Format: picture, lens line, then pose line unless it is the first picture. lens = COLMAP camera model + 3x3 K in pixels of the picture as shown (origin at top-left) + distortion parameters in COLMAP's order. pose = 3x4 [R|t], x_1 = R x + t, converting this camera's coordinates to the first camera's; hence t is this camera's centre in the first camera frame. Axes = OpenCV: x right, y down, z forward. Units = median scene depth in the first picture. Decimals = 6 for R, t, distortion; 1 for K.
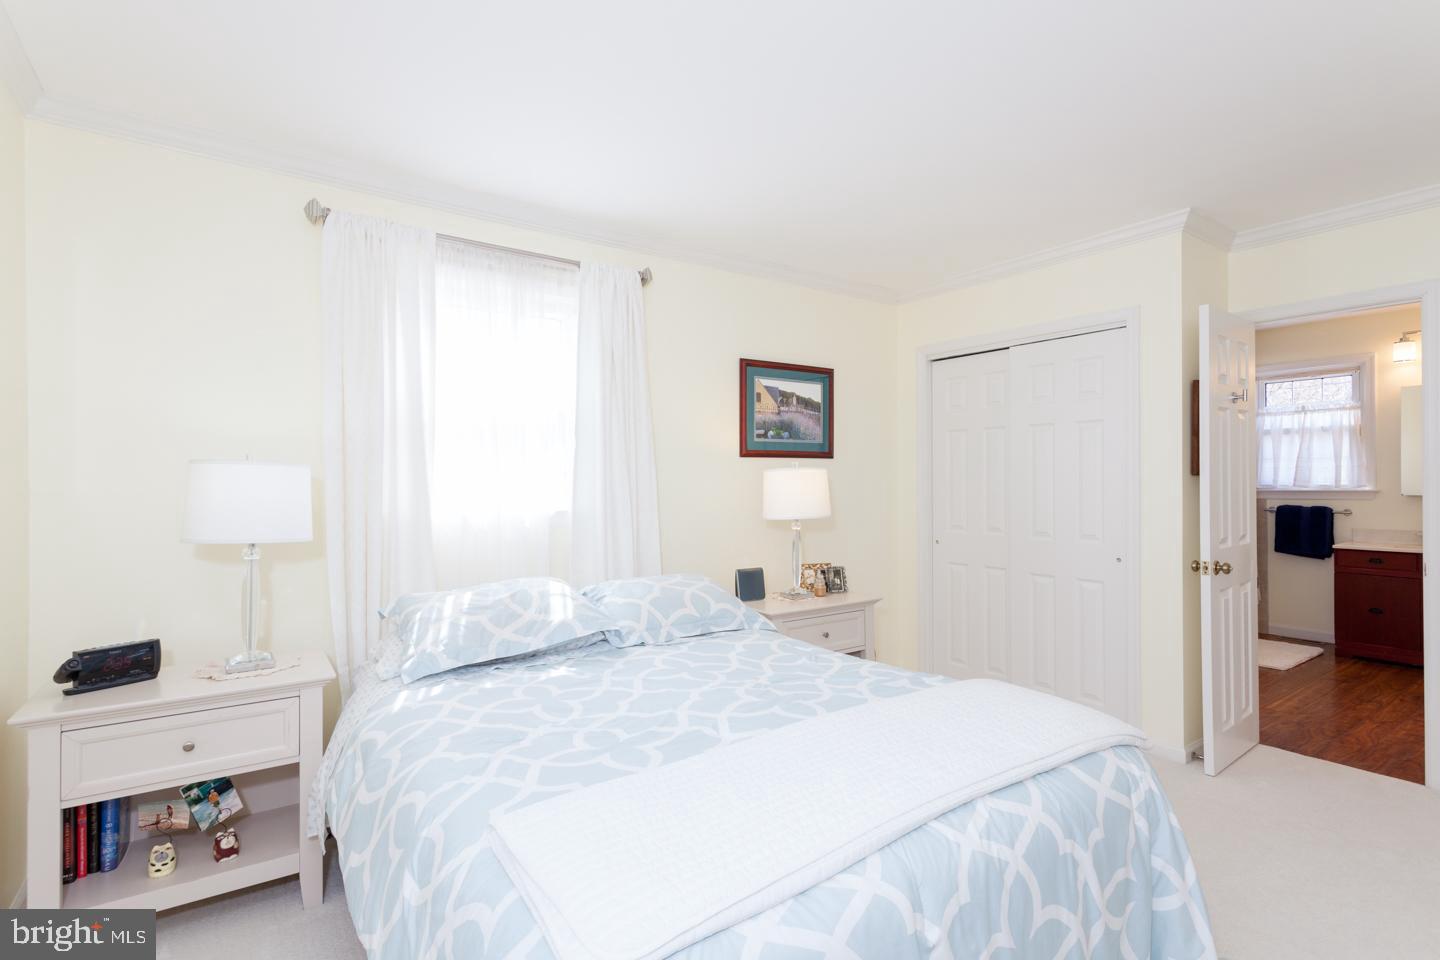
lens RADIAL K [[695.8, 0, 717.9], [0, 695.8, 482.5], [0, 0, 1]] dist [-0.007006, -0.001924]
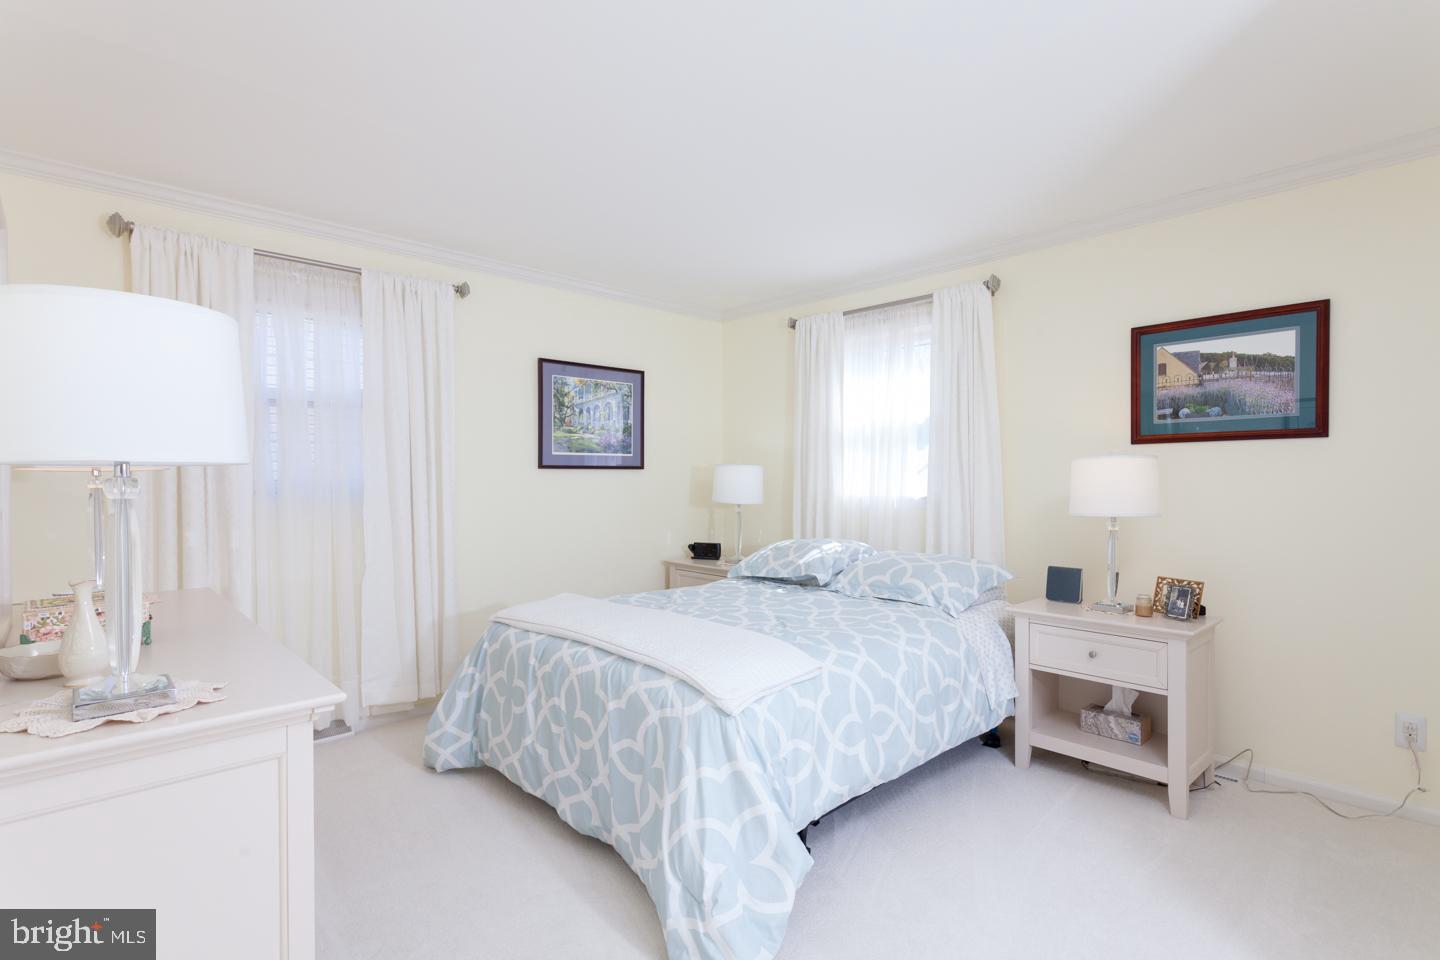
lens RADIAL K [[695.8, 0, 729.0], [0, 695.8, 480.6], [0, 0, 1]] dist [-0.007006, -0.001924]
pose [[0.137740, 0.019535, -0.990276, 0.787145], [0.013406, 0.999677, 0.021585, -0.015785], [0.990378, -0.016249, 0.137434, 0.375889]]
